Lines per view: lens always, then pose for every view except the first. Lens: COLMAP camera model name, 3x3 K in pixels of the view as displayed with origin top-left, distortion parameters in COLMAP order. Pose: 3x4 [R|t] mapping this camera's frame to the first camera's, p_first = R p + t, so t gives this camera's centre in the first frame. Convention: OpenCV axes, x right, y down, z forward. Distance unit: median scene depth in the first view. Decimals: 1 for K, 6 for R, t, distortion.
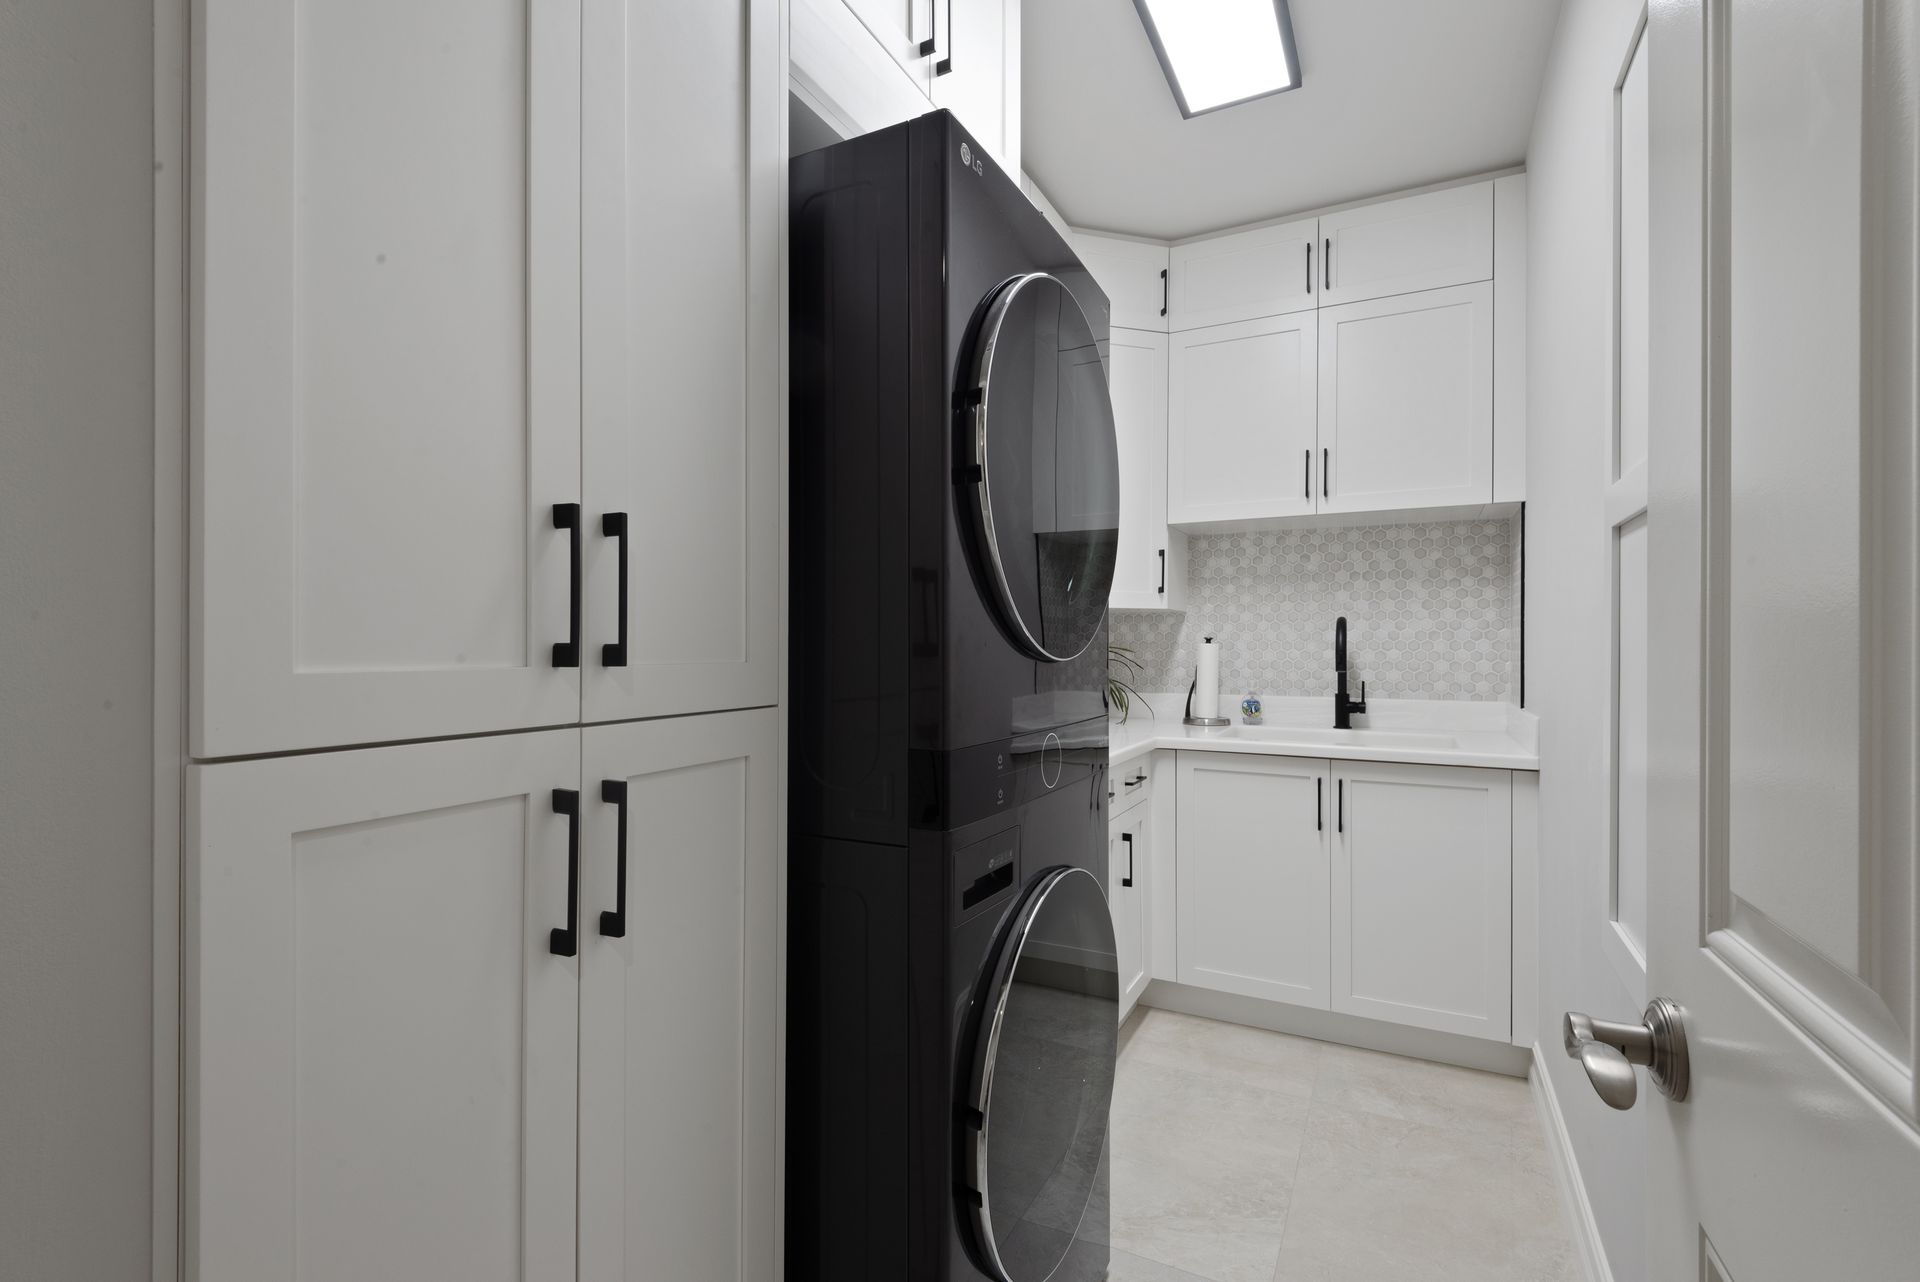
lens RADIAL K [[851.8, 0, 957.0], [0, 851.8, 642.8], [0, 0, 1]] dist [0.003157, -0.000313]
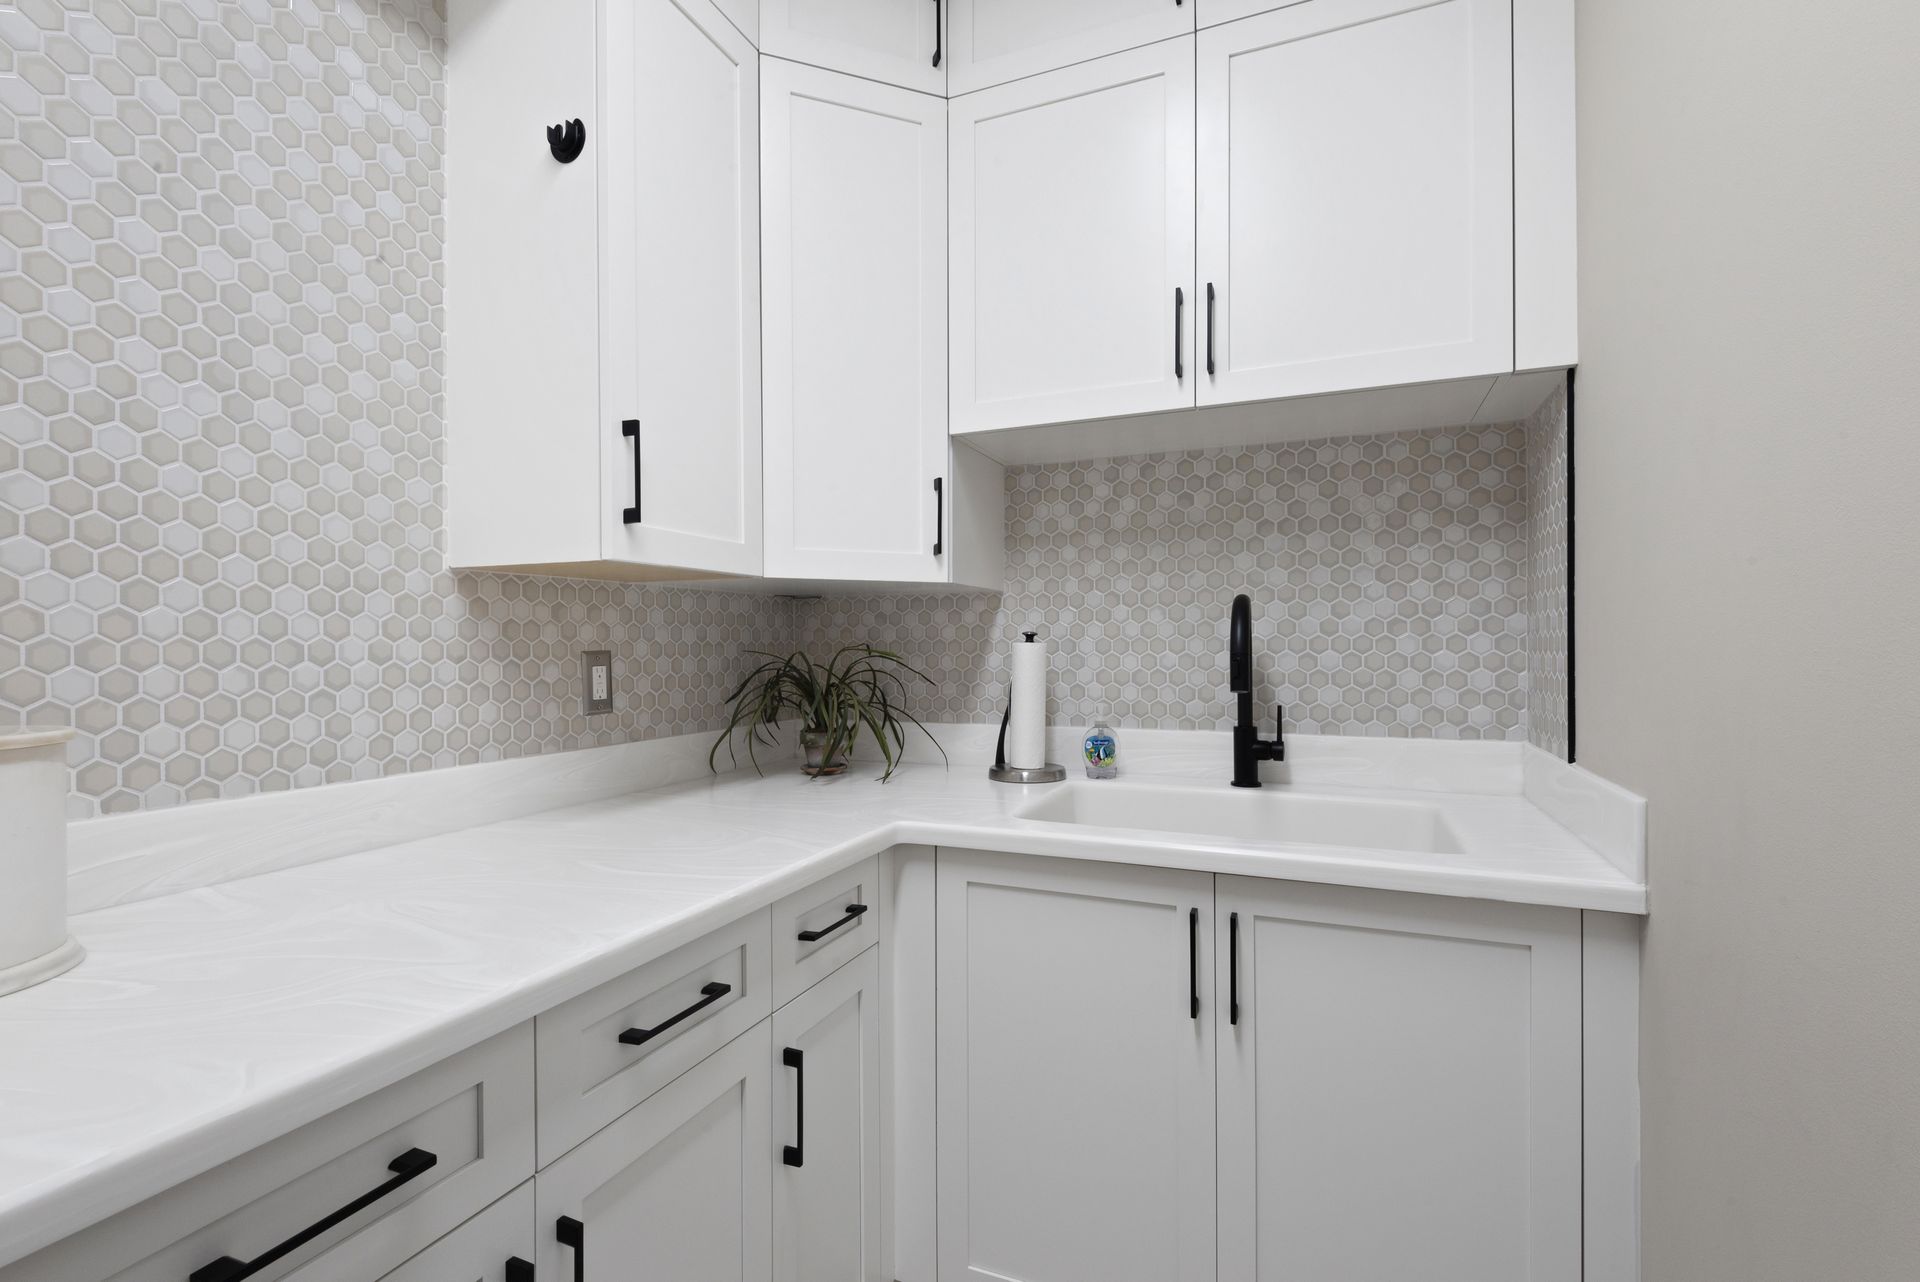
lens RADIAL K [[851.8, 0, 963.5], [0, 851.8, 643.7], [0, 0, 1]] dist [0.003157, -0.000313]
pose [[0.996512, -0.006484, 0.083194, 0.211370], [0.006317, 0.999977, 0.002264, -0.000005], [-0.083207, -0.001730, 0.996531, 0.434192]]
